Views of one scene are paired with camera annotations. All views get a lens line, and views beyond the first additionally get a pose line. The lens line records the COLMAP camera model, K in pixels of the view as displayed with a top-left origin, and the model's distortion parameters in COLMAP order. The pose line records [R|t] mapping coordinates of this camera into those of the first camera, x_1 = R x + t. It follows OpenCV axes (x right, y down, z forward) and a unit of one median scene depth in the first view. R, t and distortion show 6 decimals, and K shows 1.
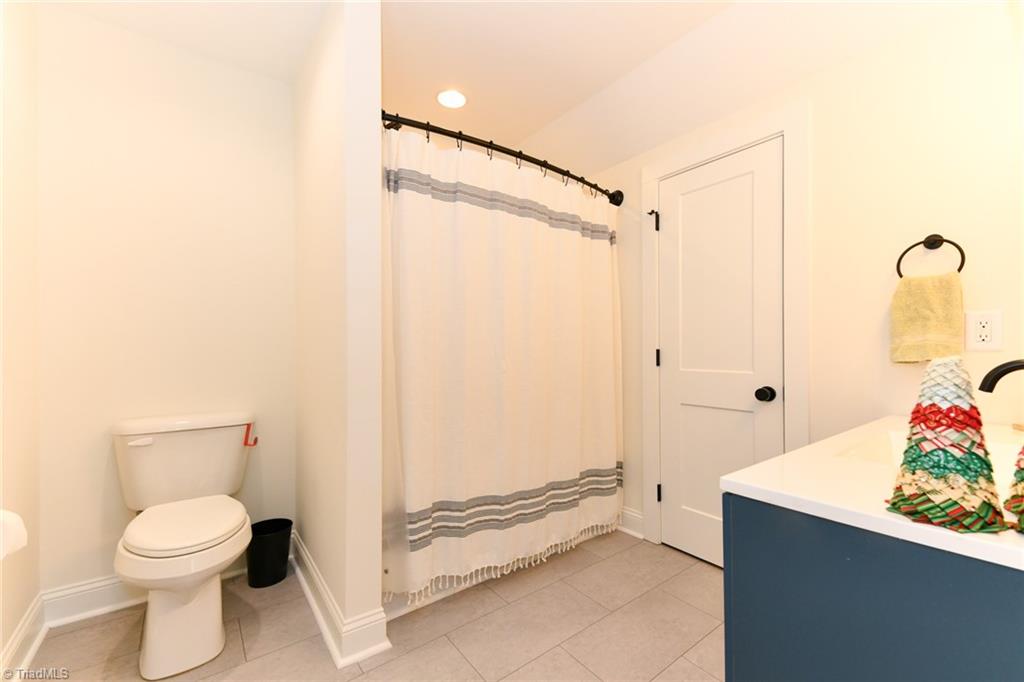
lens RADIAL K [[411.3, 0, 511.3], [0, 411.3, 347.6], [0, 0, 1]] dist [0.022928, 0.000006]
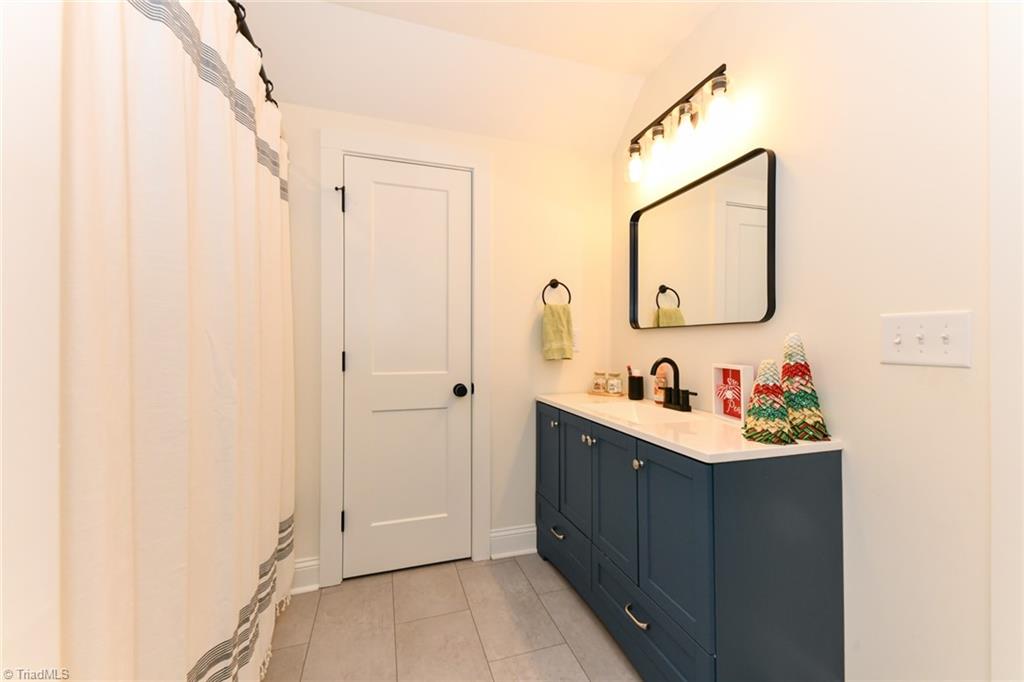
lens RADIAL K [[410.4, 0, 512.0], [0, 410.4, 341.0], [0, 0, 1]] dist [0.022552, 0.000010]
pose [[0.340317, 0.009941, 0.940258, -0.516105], [-0.004120, 0.999950, -0.009081, -0.018441], [-0.940302, -0.000783, 0.340341, 0.615078]]
